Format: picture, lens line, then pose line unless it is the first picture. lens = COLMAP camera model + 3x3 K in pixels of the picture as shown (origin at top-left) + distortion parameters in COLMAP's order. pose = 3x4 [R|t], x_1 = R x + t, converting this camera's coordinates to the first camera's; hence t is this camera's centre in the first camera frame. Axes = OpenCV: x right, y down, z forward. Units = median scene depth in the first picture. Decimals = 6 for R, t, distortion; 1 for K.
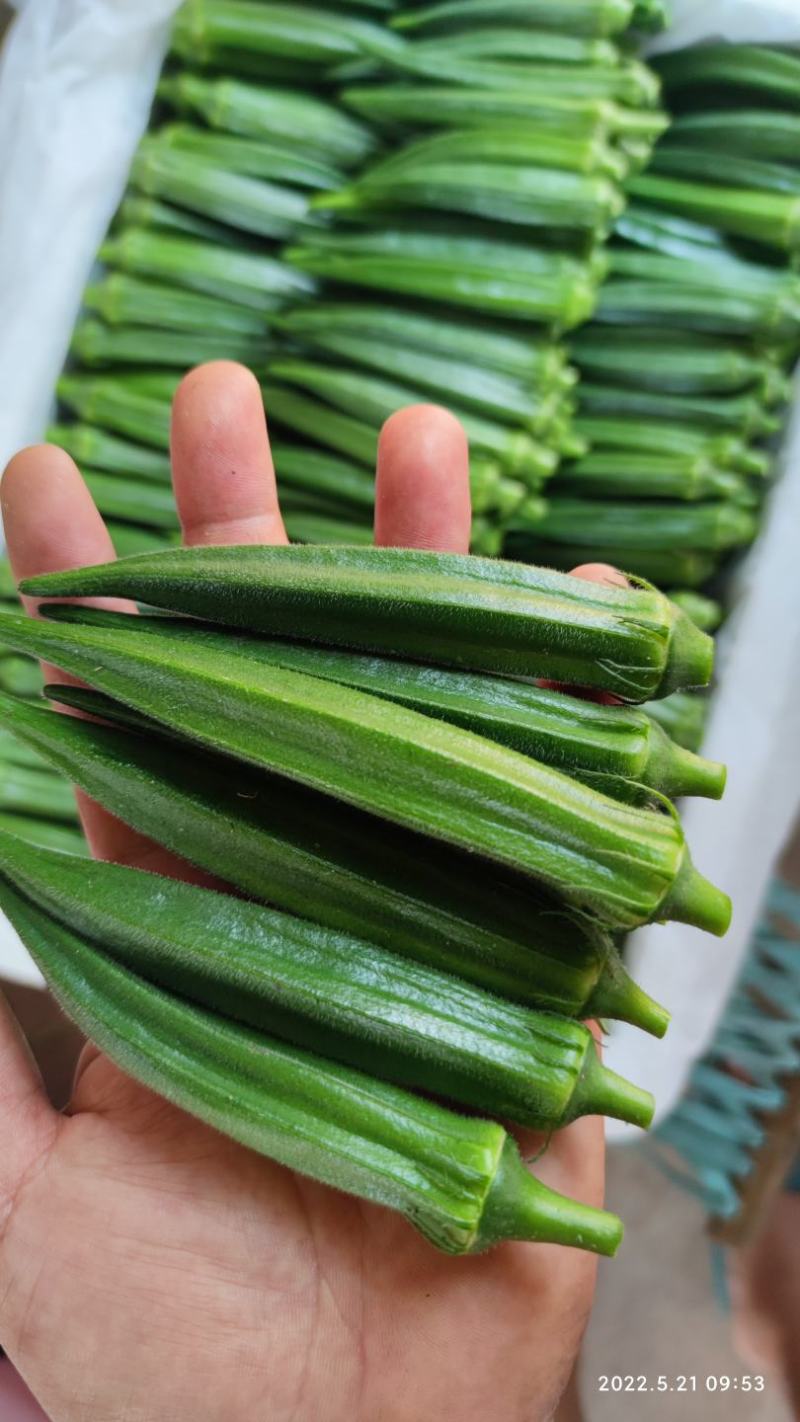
lens RADIAL K [[1141.9, 0, 400.0], [0, 1141.9, 711.0], [0, 0, 1]] dist [0.008869, -0.003561]
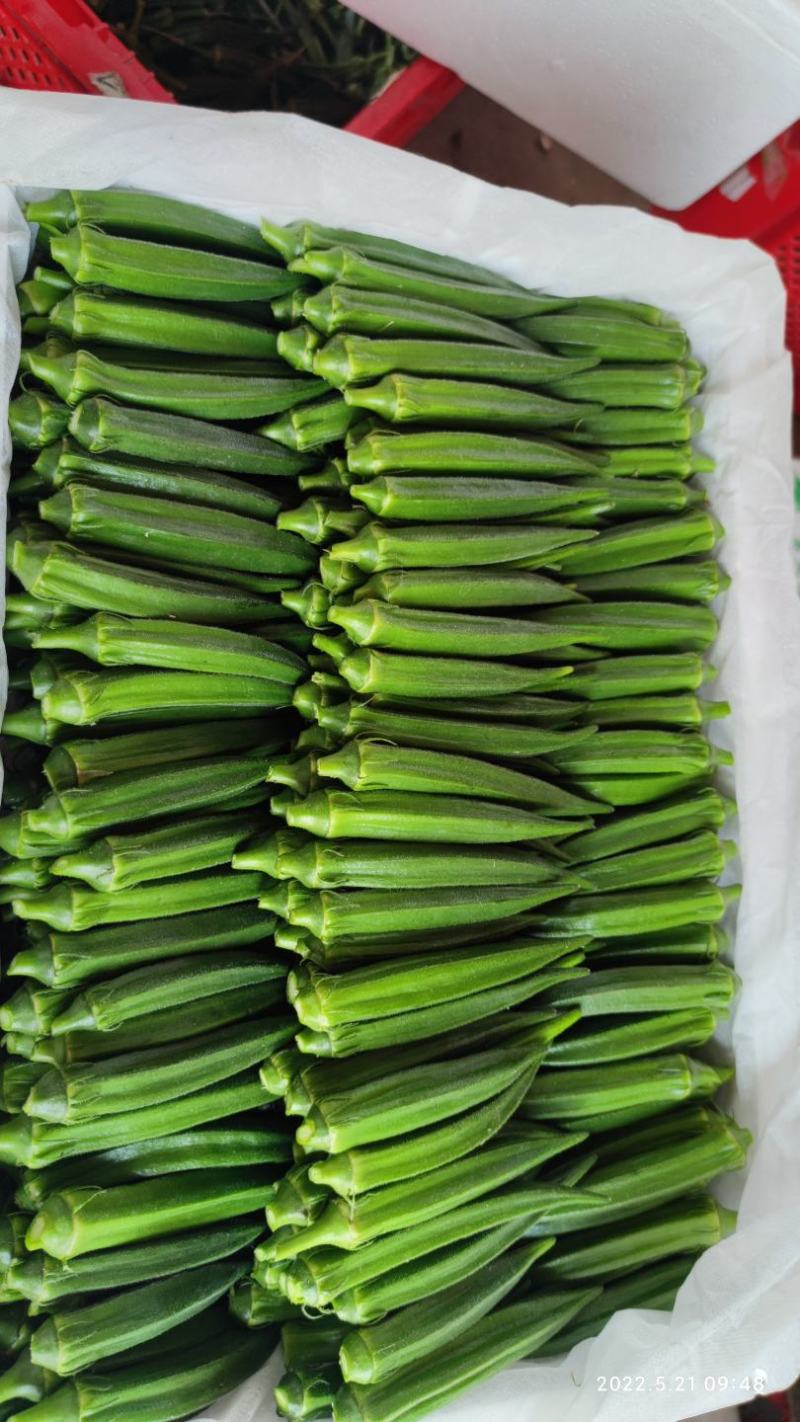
lens RADIAL K [[1141.9, 0, 400.0], [0, 1141.9, 711.0], [0, 0, 1]] dist [0.008869, -0.003561]
pose [[-0.867771, 0.252208, -0.428211, 0.403727], [-0.280128, -0.959960, 0.002282, -0.159401], [-0.410490, 0.121934, 0.903676, 0.164575]]
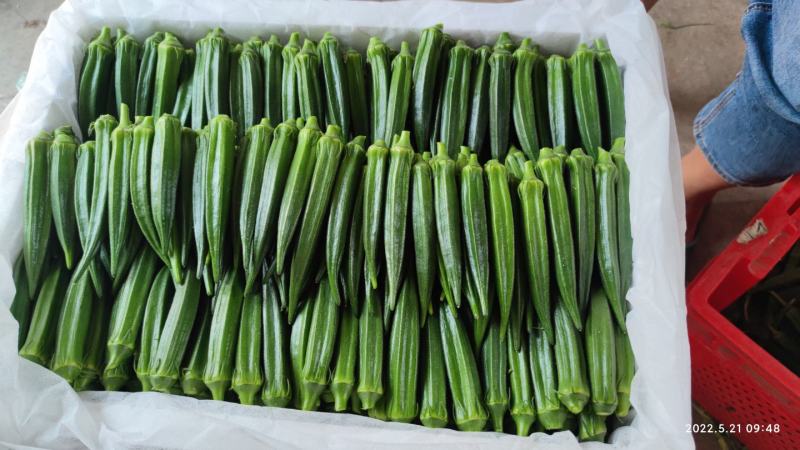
lens RADIAL K [[642.4, 0, 400.0], [0, 642.4, 225.0], [0, 0, 1]] dist [0.008869, -0.003561]
pose [[-0.198373, -0.902478, 0.382336, -0.425144], [0.978524, -0.204659, 0.024618, -0.132807], [0.056031, 0.379009, 0.923695, 0.122281]]
